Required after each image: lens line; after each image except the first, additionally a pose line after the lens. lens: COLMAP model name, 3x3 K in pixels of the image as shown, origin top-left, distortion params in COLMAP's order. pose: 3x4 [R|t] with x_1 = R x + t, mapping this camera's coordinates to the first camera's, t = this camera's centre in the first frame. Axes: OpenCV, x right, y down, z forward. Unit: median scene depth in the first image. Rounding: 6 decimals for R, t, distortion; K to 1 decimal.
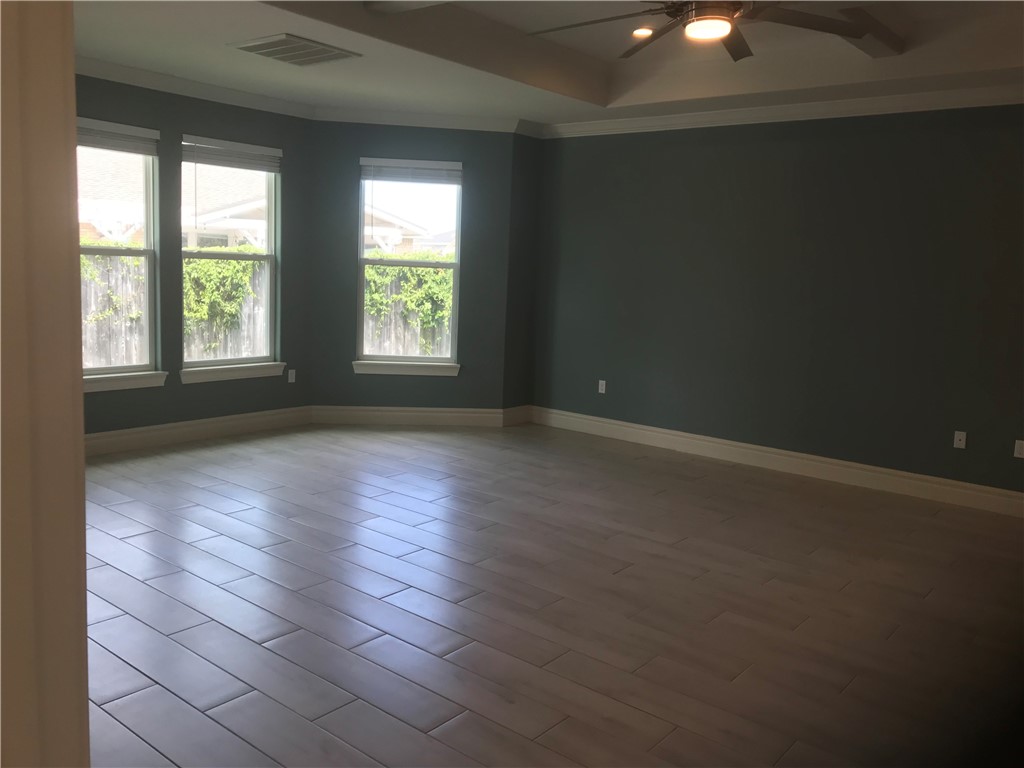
lens RADIAL K [[841.4, 0, 516.1], [0, 841.4, 384.9], [0, 0, 1]] dist [0.042331, -0.036593]
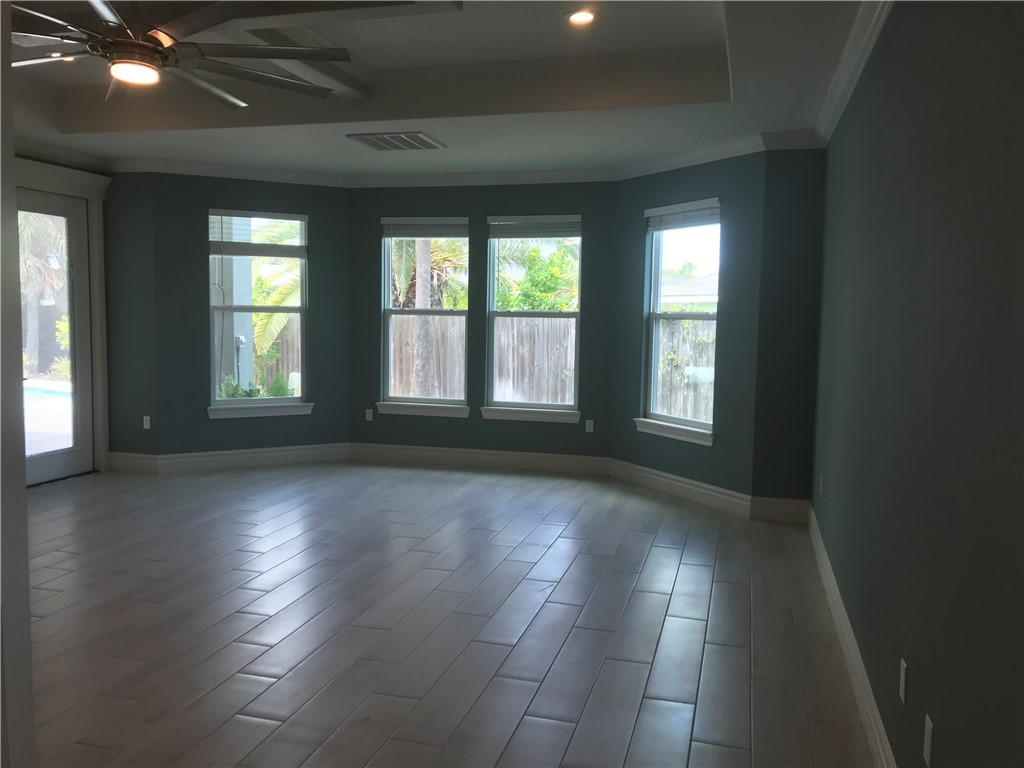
lens RADIAL K [[841.4, 0, 514.7], [0, 841.4, 382.3], [0, 0, 1]] dist [0.042331, -0.036593]
pose [[0.390373, 0.044140, -0.919598, 0.649429], [-0.129053, 0.991612, -0.007187, -0.044425], [0.911567, 0.121482, 0.392794, 0.496131]]
